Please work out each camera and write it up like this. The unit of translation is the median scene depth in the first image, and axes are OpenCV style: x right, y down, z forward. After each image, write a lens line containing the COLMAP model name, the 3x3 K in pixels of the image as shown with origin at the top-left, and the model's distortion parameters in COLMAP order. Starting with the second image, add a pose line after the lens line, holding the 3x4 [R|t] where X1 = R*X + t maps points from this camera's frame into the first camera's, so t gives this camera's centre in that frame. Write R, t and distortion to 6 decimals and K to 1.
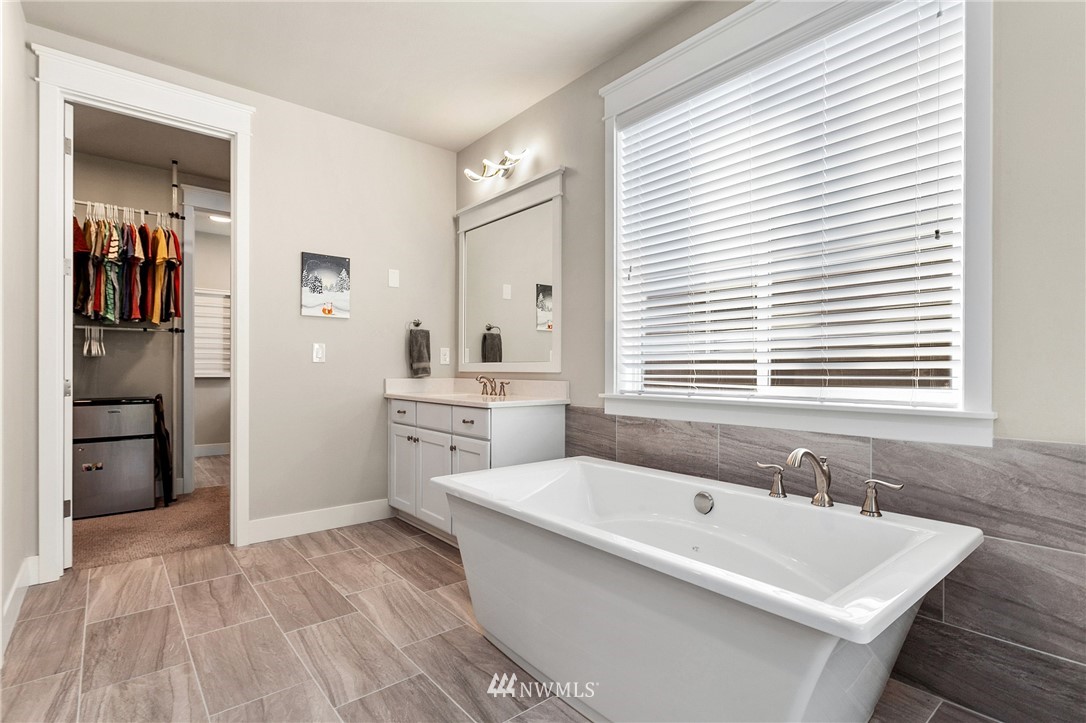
lens RADIAL K [[533.4, 0, 544.6], [0, 533.4, 369.1], [0, 0, 1]] dist [0.000923, 0.000189]
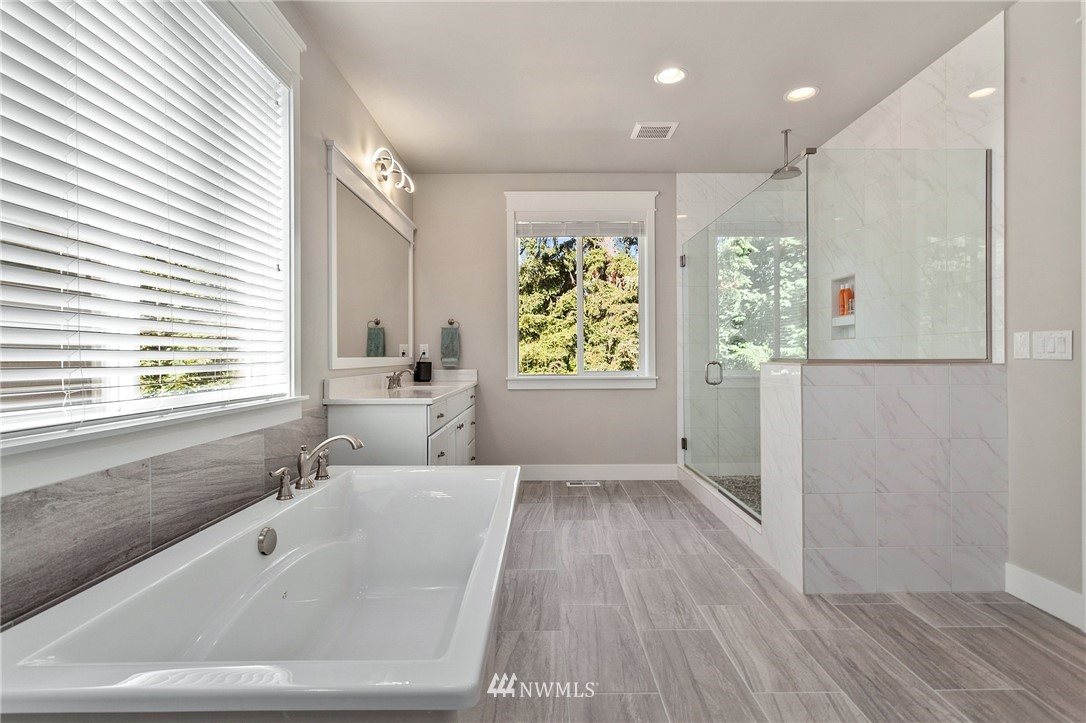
lens RADIAL K [[525.5, 0, 545.9], [0, 525.5, 359.2], [0, 0, 1]] dist [0.002627, 0.001732]
pose [[-0.777119, -0.003348, 0.629345, -0.372666], [0.001700, 0.999971, 0.007418, -0.018491], [-0.629352, 0.006834, -0.777090, 0.971422]]
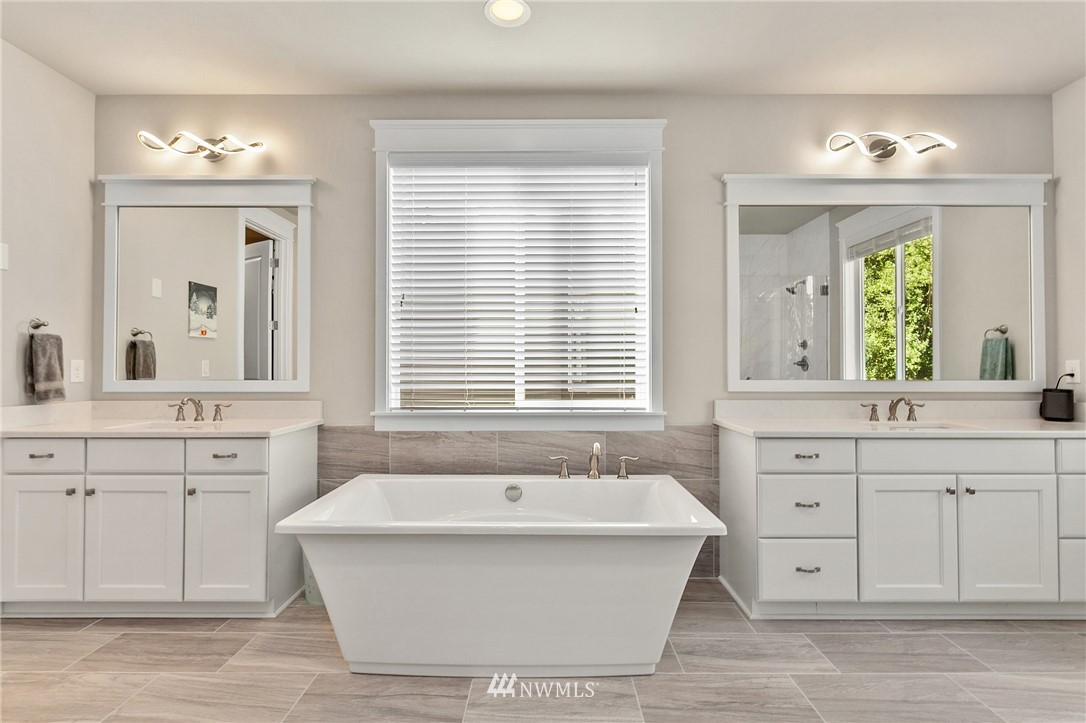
lens RADIAL K [[525.5, 0, 545.9], [0, 525.5, 359.2], [0, 0, 1]] dist [0.002627, 0.001732]
pose [[0.638500, 0.011085, 0.769542, -0.465637], [0.000198, 0.999894, -0.014568, -0.041940], [-0.769622, 0.009454, 0.638430, 0.082431]]
